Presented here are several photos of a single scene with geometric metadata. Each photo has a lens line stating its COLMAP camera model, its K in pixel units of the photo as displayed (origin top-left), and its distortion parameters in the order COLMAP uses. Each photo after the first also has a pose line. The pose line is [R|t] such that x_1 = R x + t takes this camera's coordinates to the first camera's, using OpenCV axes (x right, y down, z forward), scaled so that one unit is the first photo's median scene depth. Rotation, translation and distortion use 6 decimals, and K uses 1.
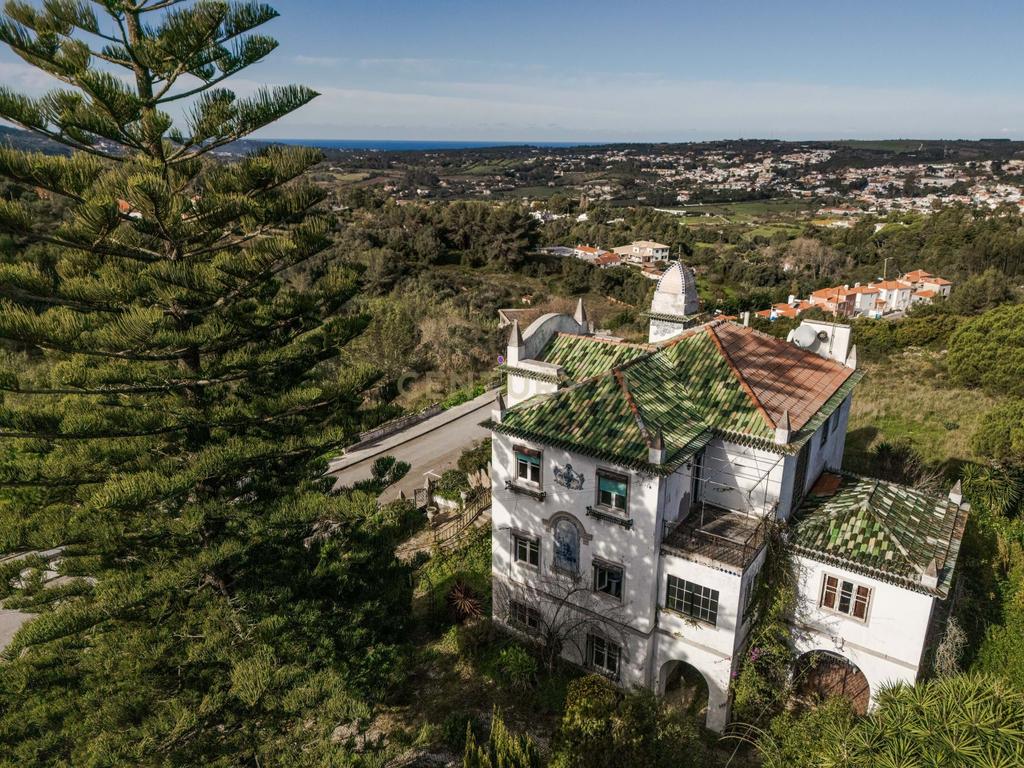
lens RADIAL K [[738.1, 0, 496.0], [0, 738.1, 384.4], [0, 0, 1]] dist [0.001113, 0.001614]
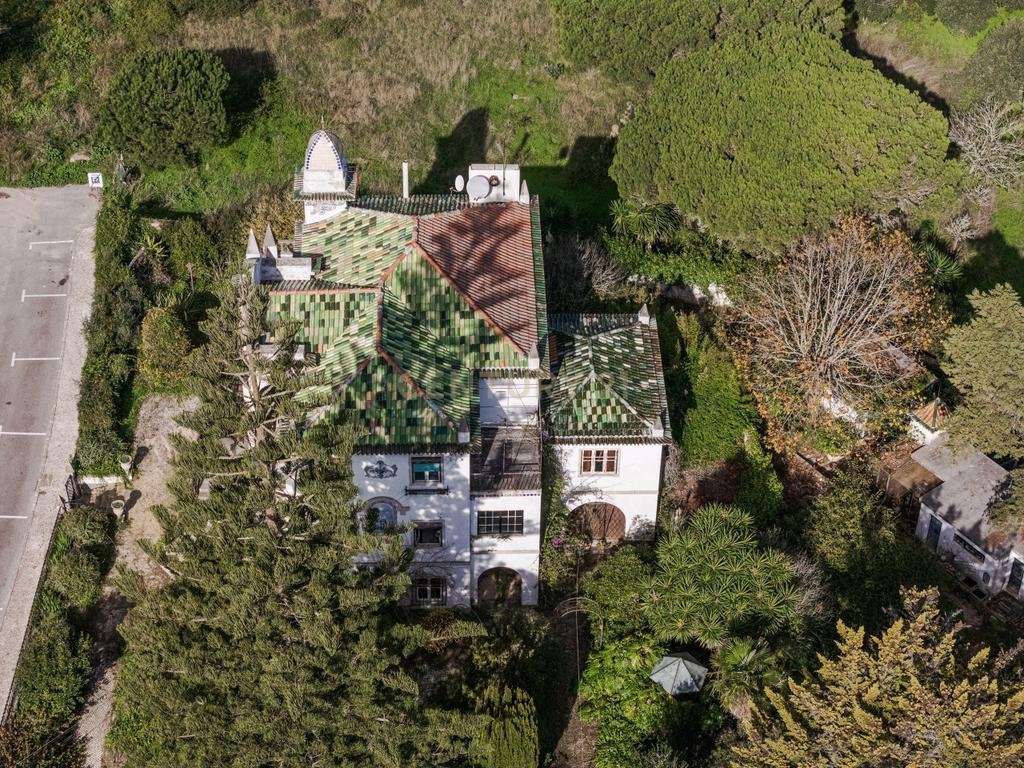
lens RADIAL K [[2004.1, 0, 511.7], [0, 2004.1, 370.5], [0, 0, 1]] dist [-0.045709, 0.243622]
pose [[0.788466, -0.395425, 0.471127, -1.075642], [0.177919, 0.879843, 0.440706, -1.261930], [-0.588784, -0.263659, 0.764080, -1.308375]]
